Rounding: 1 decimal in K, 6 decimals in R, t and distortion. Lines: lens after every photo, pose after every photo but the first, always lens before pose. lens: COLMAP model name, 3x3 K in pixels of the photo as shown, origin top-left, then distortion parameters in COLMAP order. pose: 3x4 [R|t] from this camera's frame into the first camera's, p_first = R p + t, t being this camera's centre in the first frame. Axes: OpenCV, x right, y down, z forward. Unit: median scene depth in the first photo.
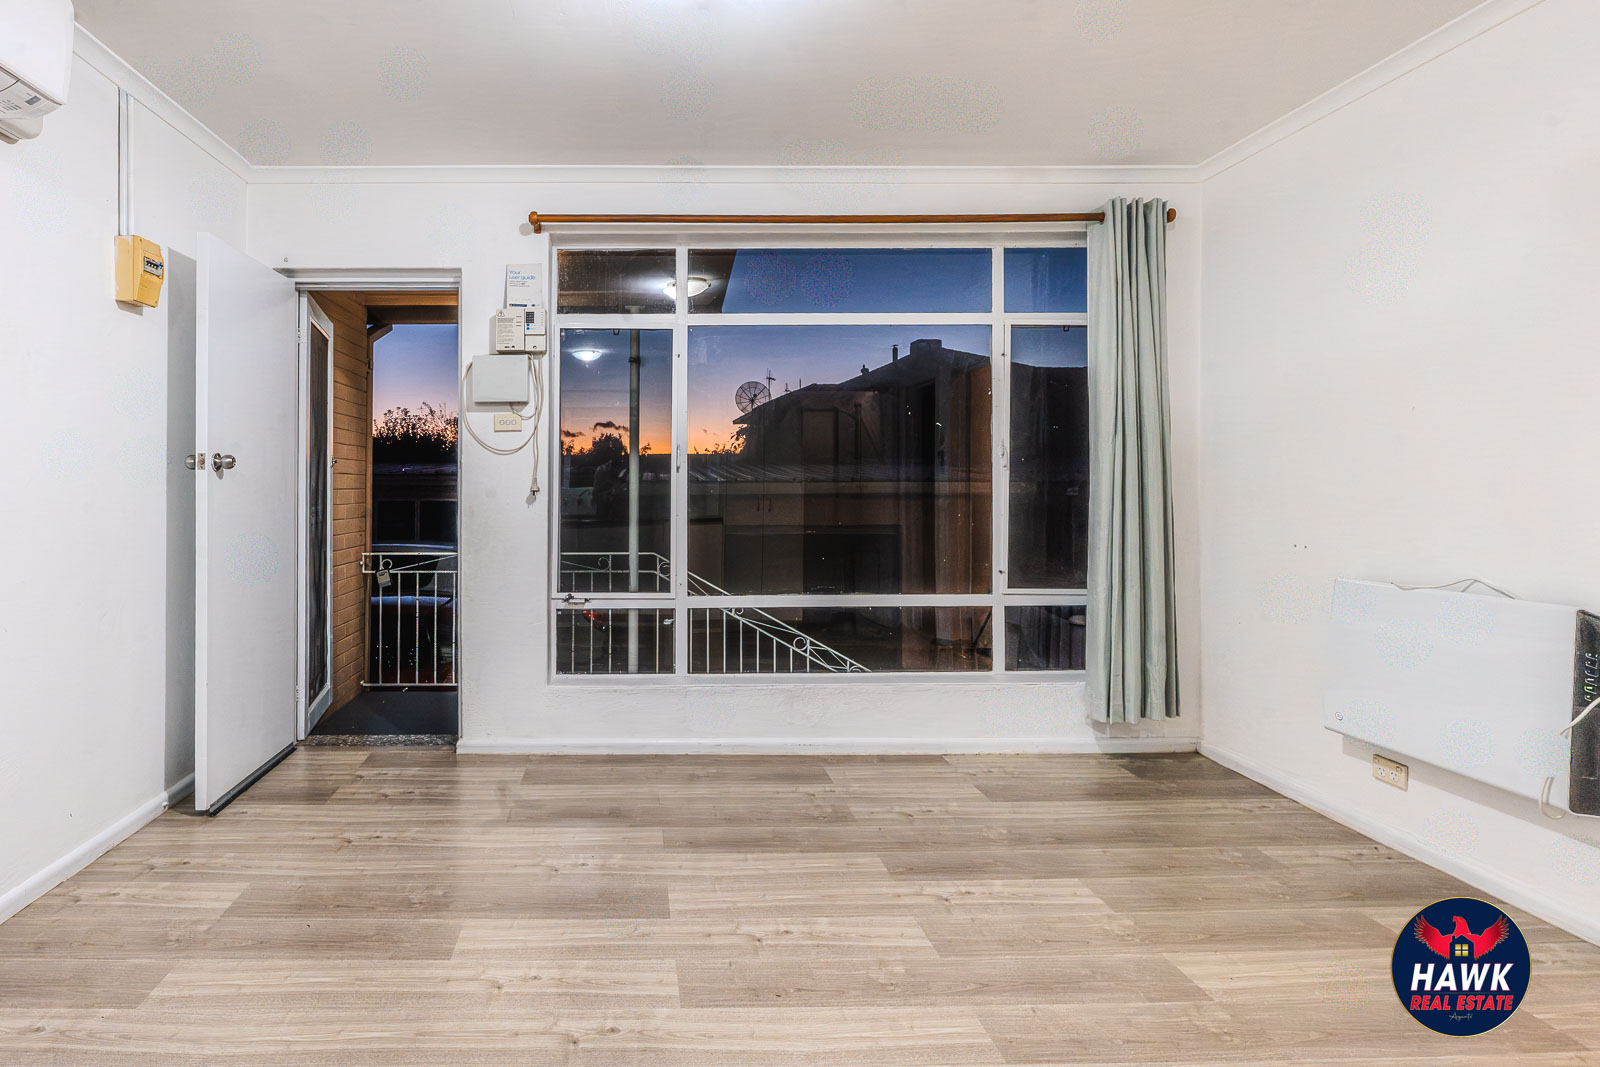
lens RADIAL K [[857.2, 0, 657.0], [0, 857.2, 475.4], [0, 0, 1]] dist [-0.001582, -0.000675]
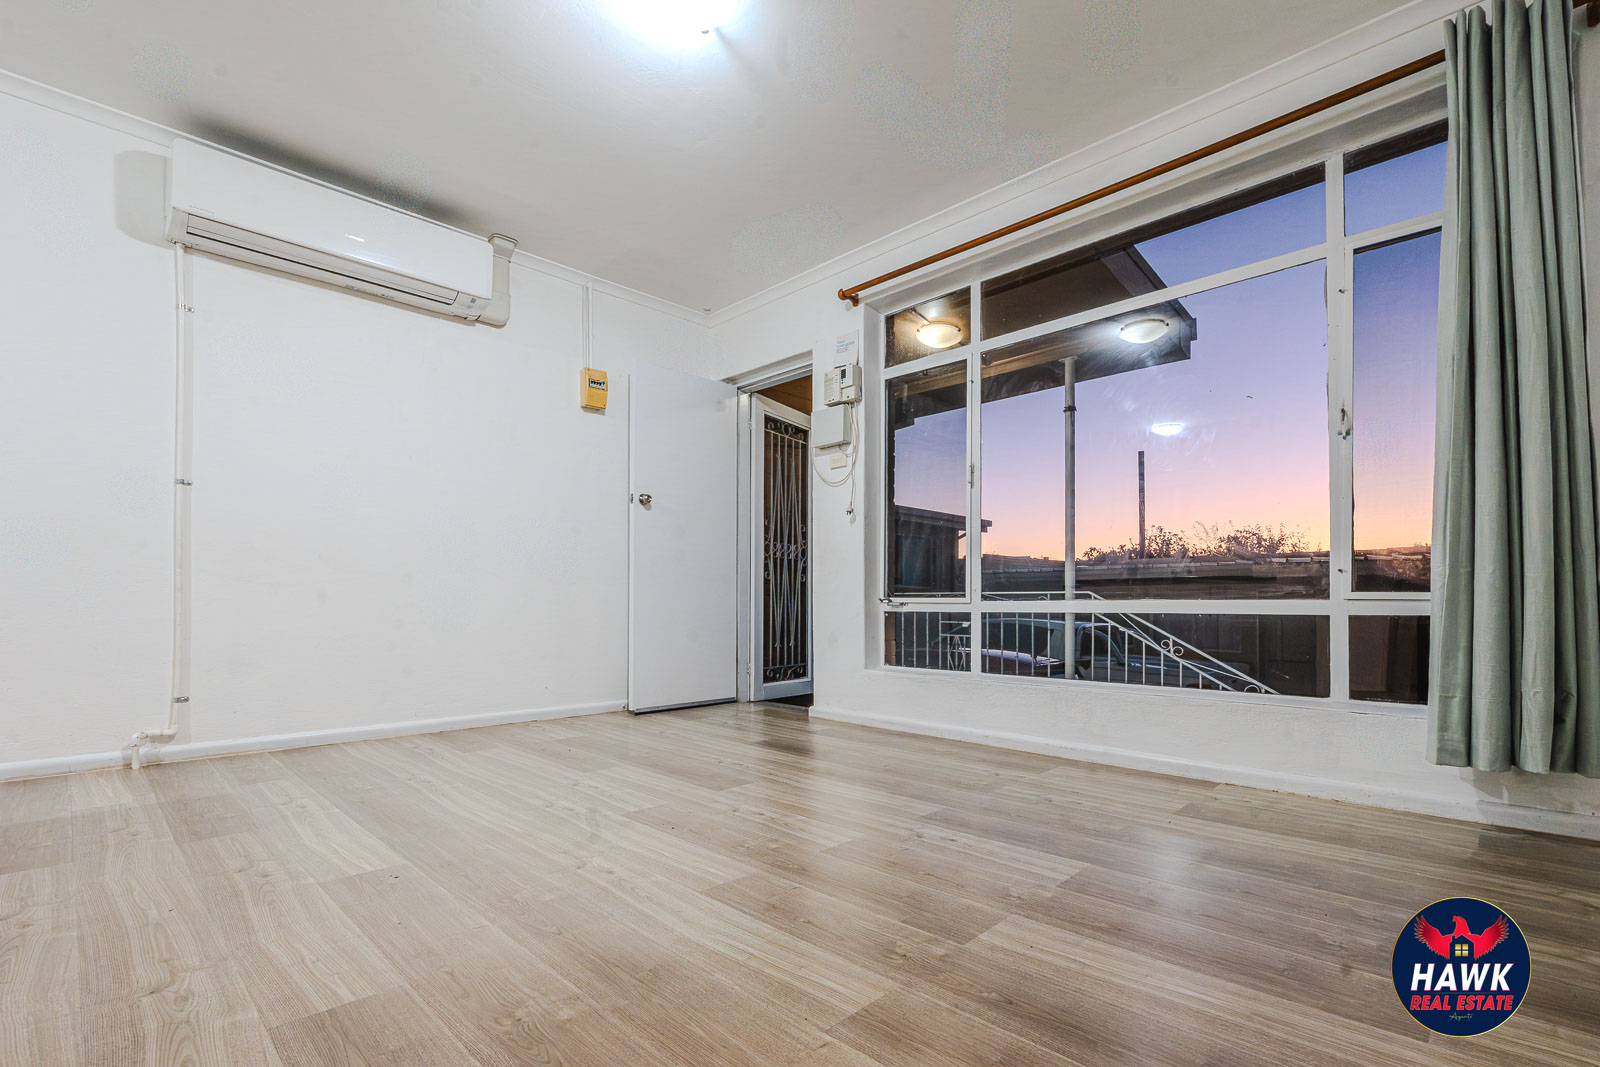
lens RADIAL K [[730.0, 0, 798.0], [0, 730.0, 596.2], [0, 0, 1]] dist [-0.001384, -0.000723]
pose [[0.697056, -0.006932, -0.716983, 0.557679], [0.004259, 0.999976, -0.005527, 0.145167], [0.717004, 0.000798, 0.697069, 0.203114]]
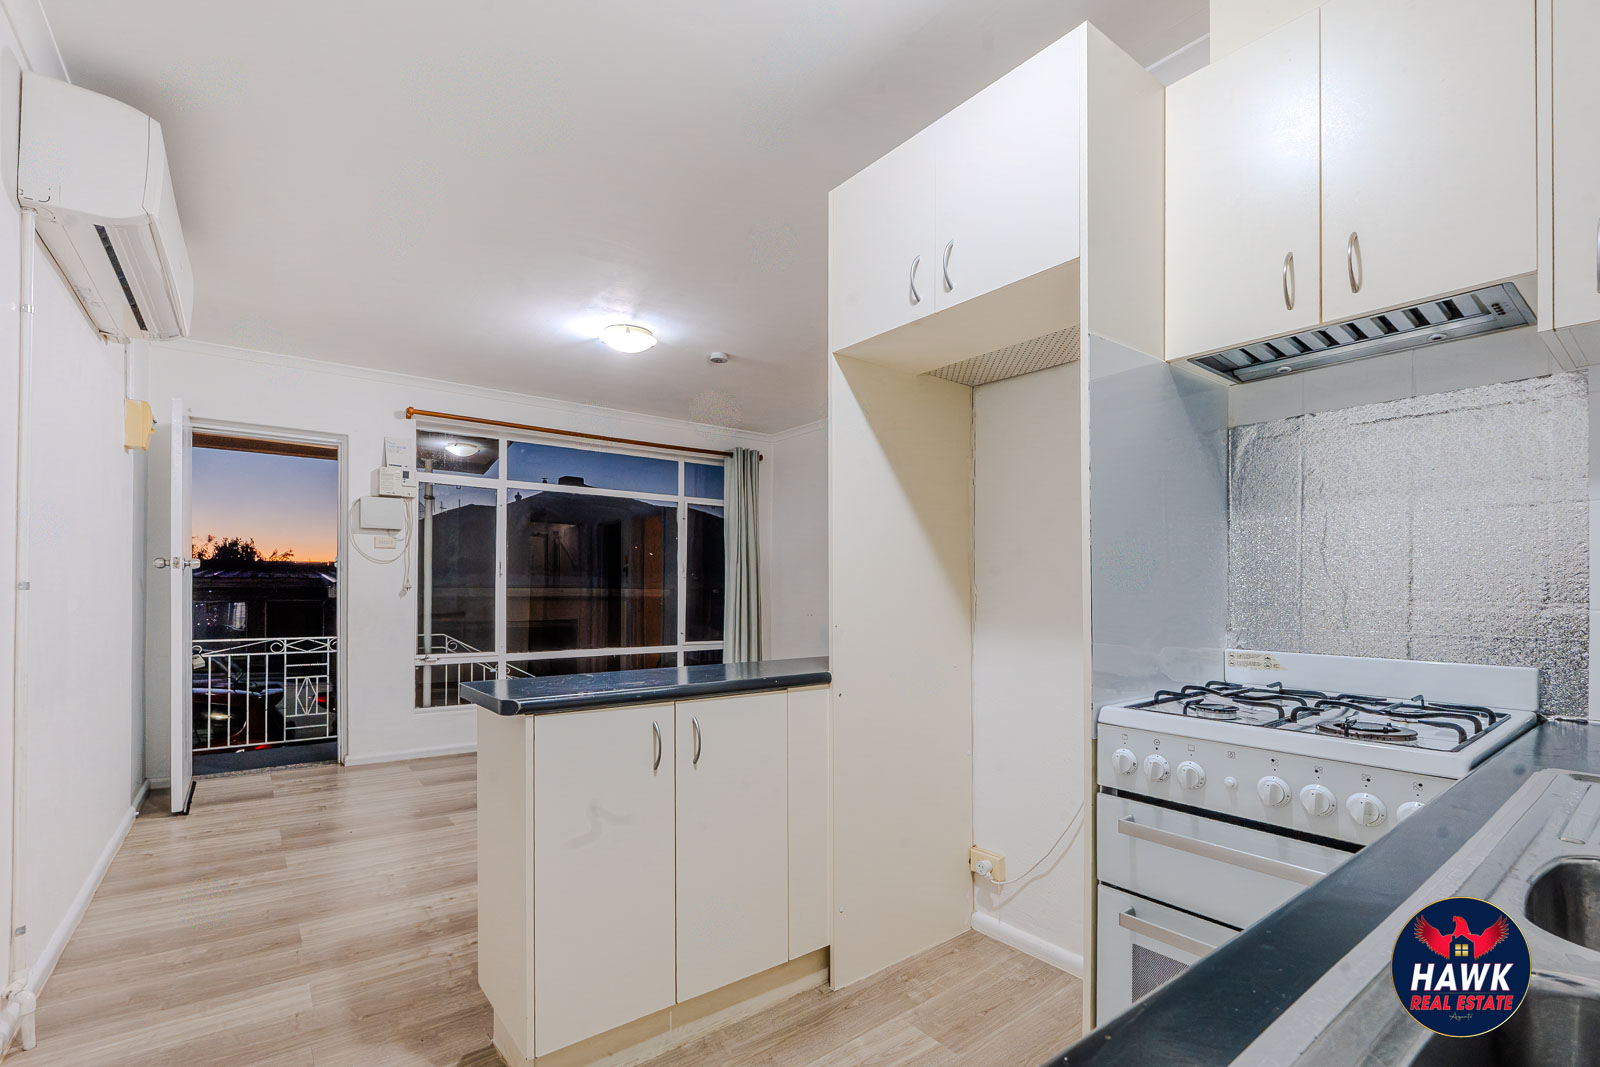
lens RADIAL K [[730.0, 0, 818.8], [0, 730.0, 593.3], [0, 0, 1]] dist [-0.001384, -0.000723]
pose [[0.809793, 0.007962, 0.586661, -0.311835], [-0.011125, 0.999937, 0.001787, 0.019163], [-0.586610, -0.007974, 0.809830, -0.499881]]
